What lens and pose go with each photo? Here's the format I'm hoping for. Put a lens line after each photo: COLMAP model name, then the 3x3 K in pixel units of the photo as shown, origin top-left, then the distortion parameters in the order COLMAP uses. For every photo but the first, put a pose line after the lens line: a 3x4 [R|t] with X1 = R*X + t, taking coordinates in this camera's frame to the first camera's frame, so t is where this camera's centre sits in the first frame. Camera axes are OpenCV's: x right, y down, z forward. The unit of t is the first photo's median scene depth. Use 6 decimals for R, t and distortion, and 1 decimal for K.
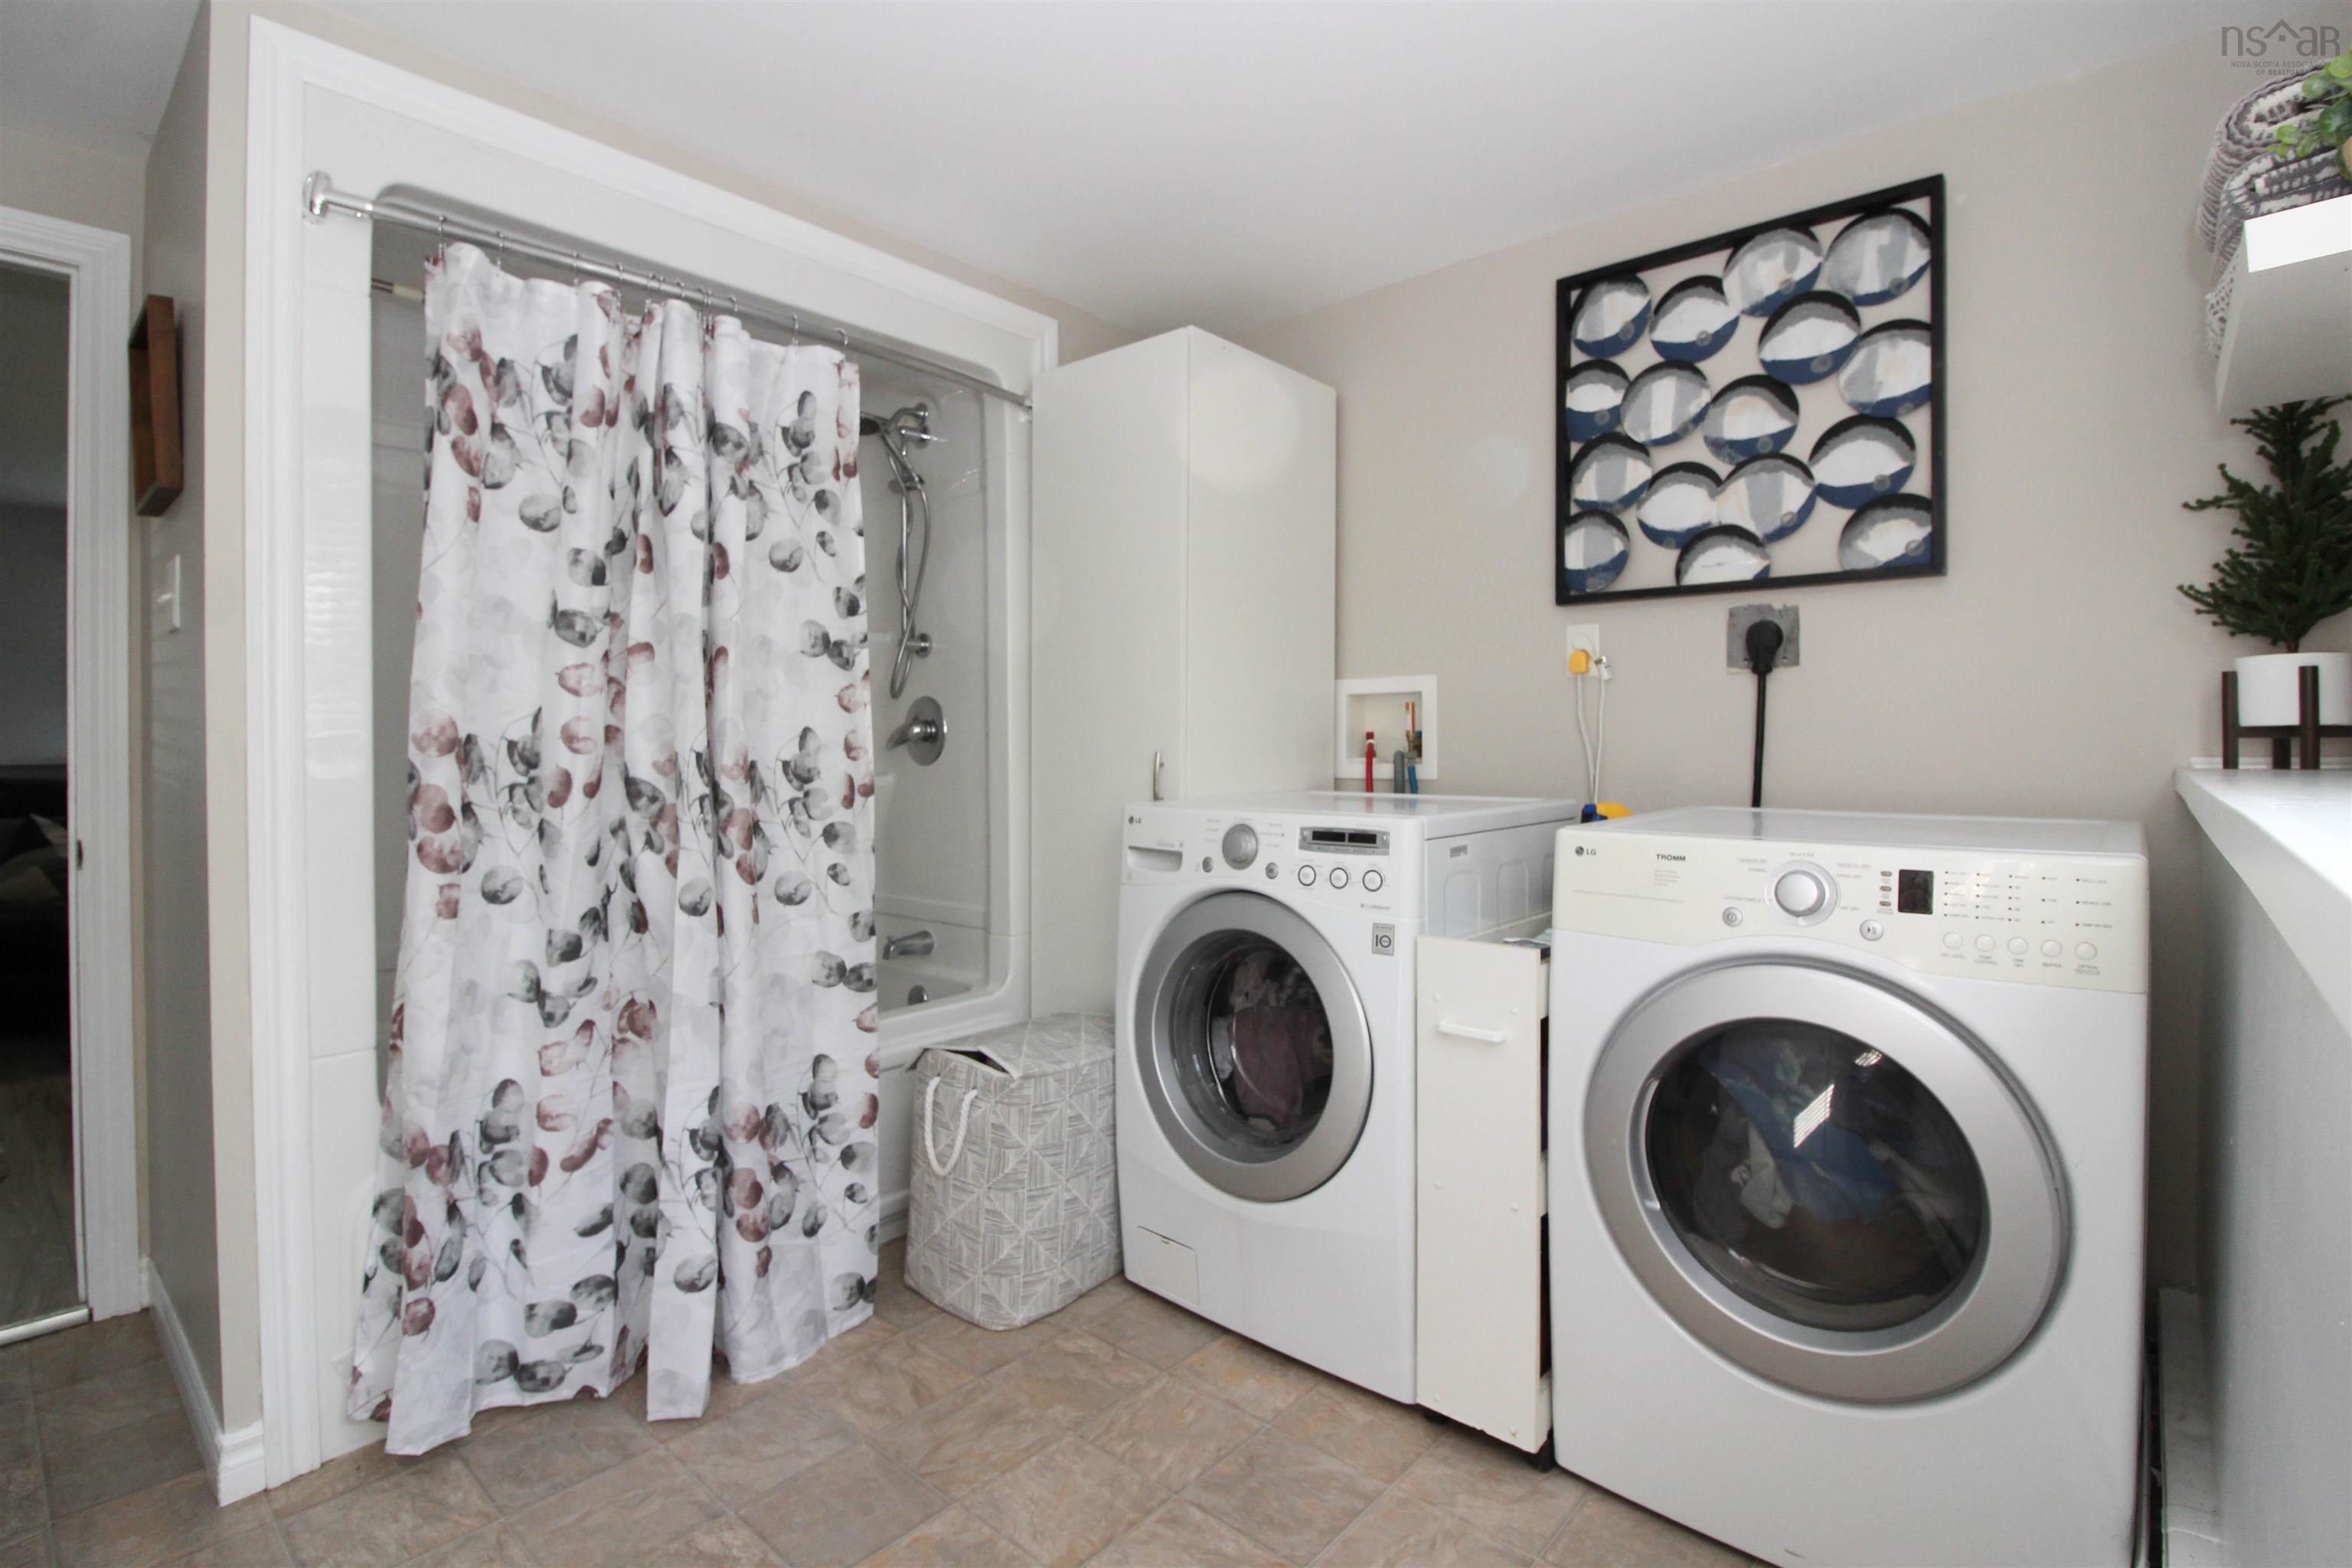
lens RADIAL K [[1092.2, 0, 1177.4], [0, 1092.2, 775.8], [0, 0, 1]] dist [-0.016378, -0.000334]
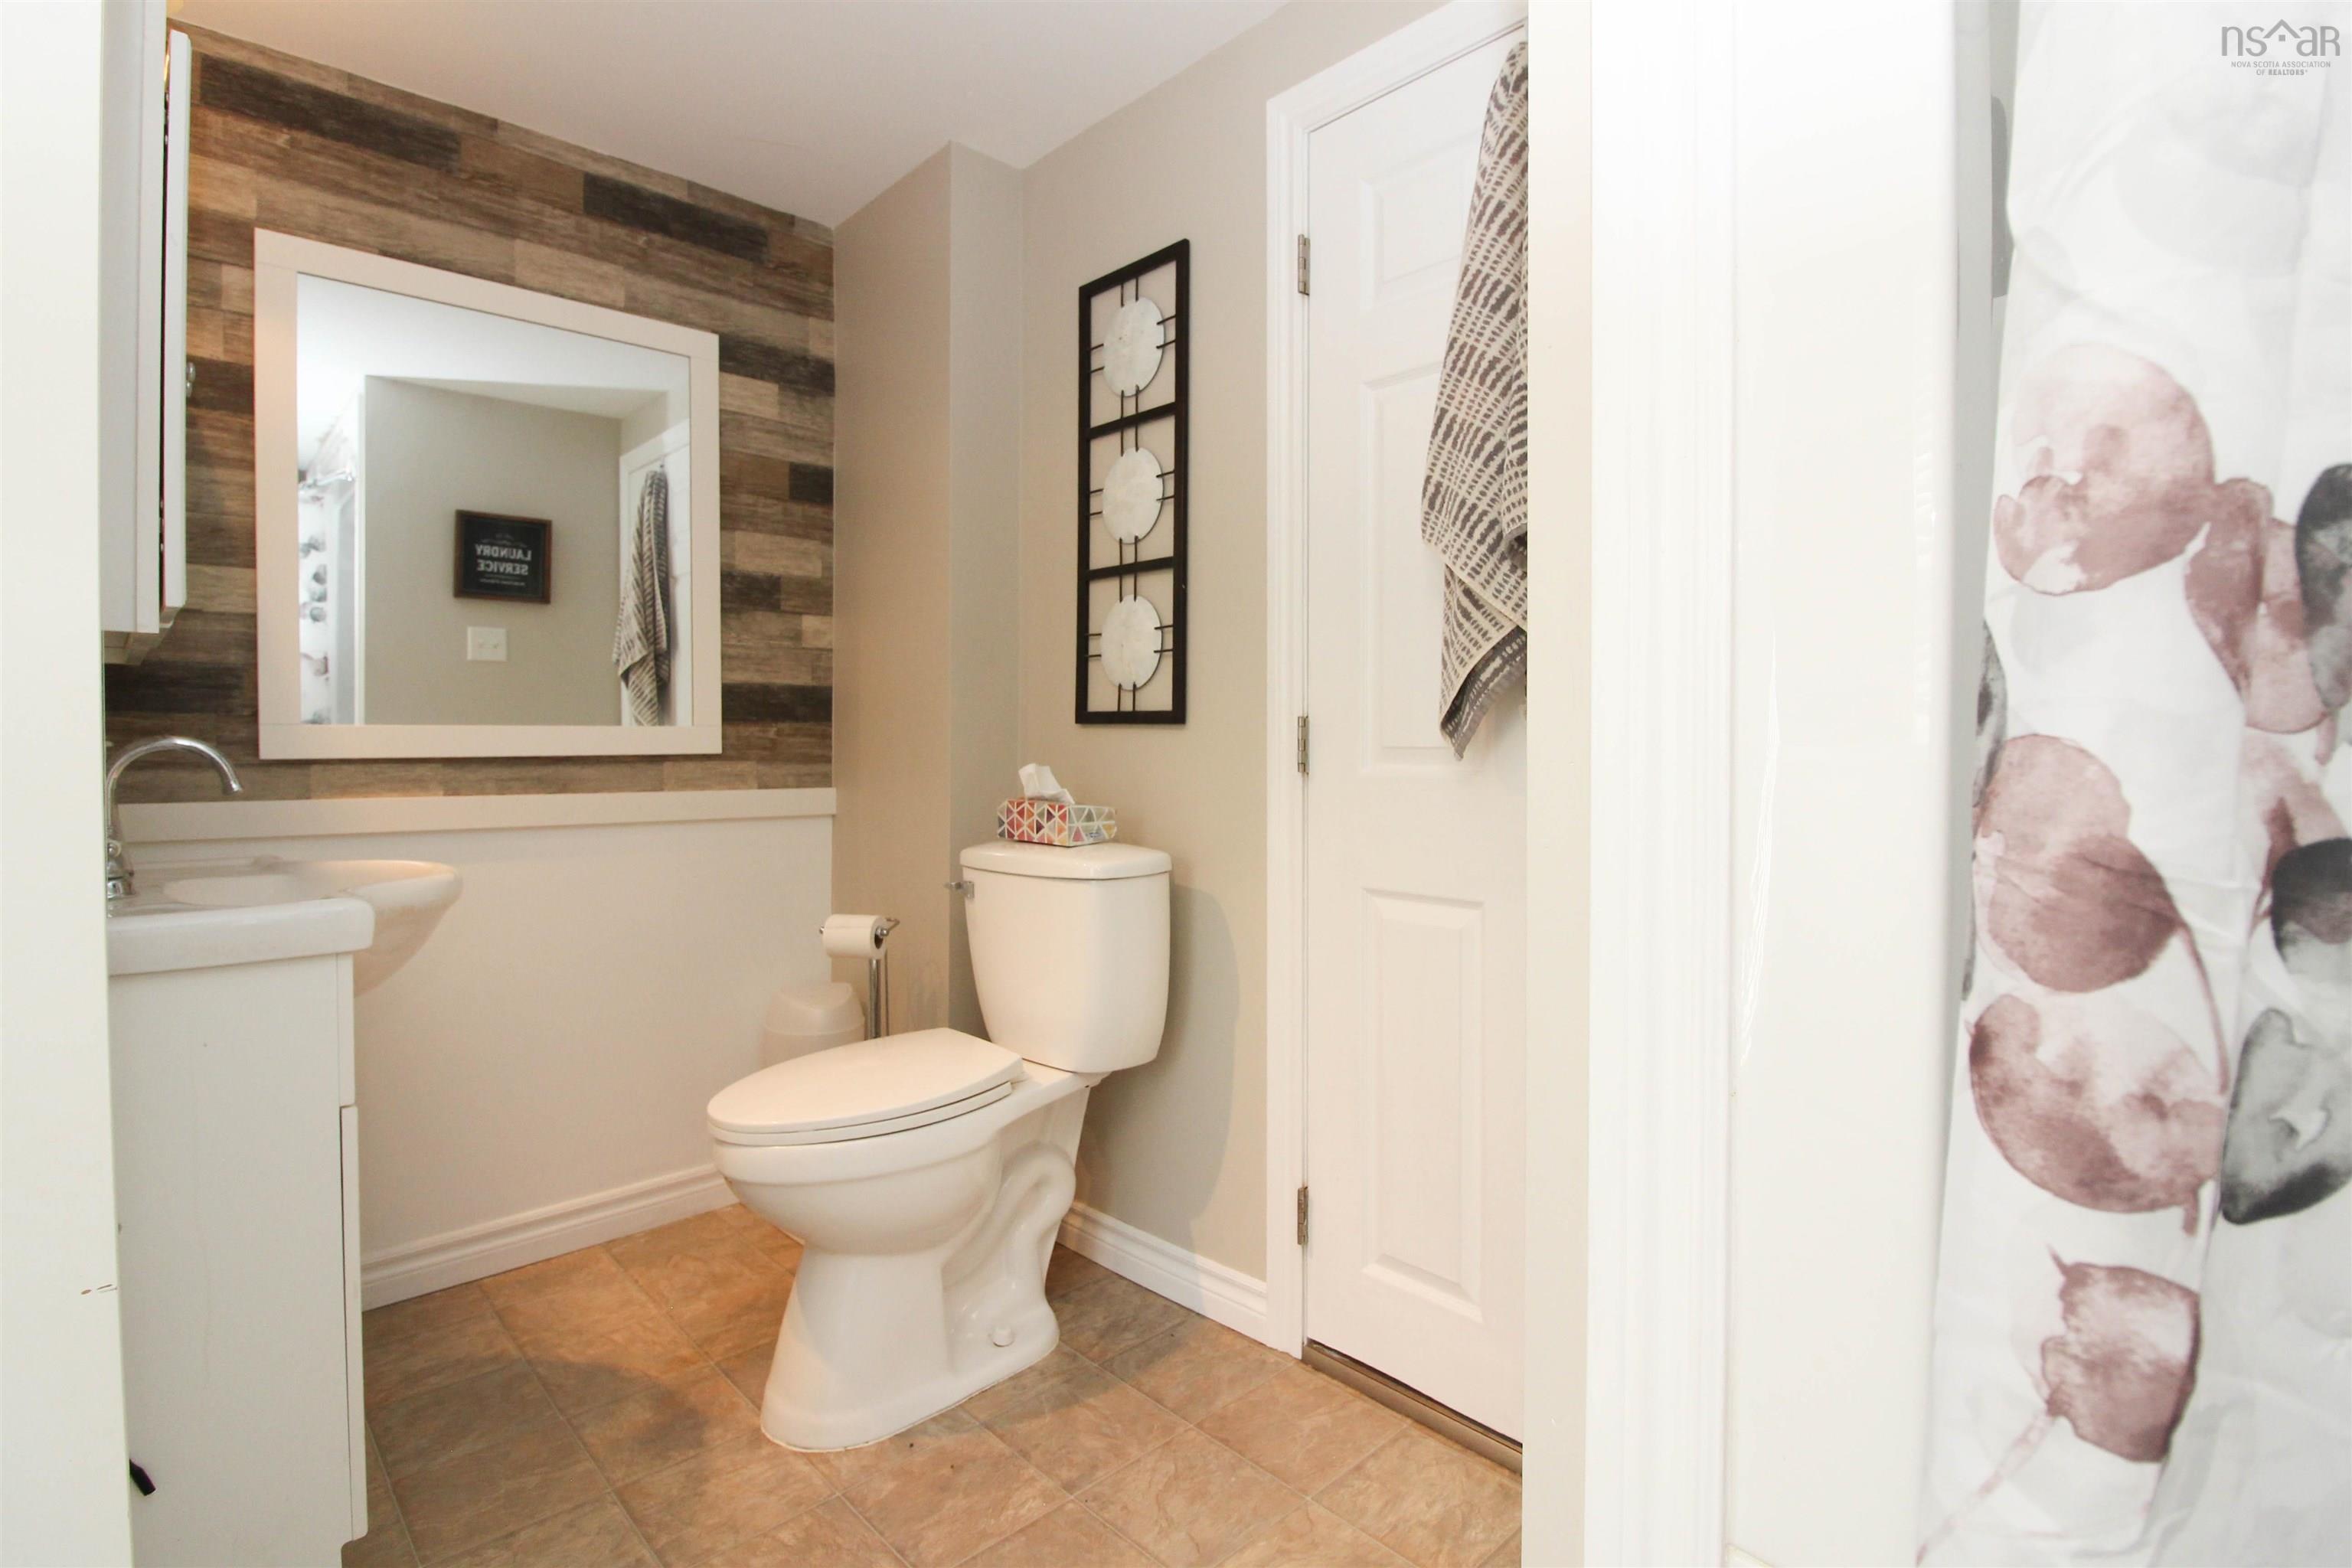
lens RADIAL K [[1092.2, 0, 1176.6], [0, 1092.2, 774.0], [0, 0, 1]] dist [-0.016378, -0.000334]
pose [[-0.063500, 0.023425, -0.997707, -0.480476], [-0.014650, 0.999595, 0.024401, 0.012107], [0.997874, 0.016166, -0.063131, 0.851542]]
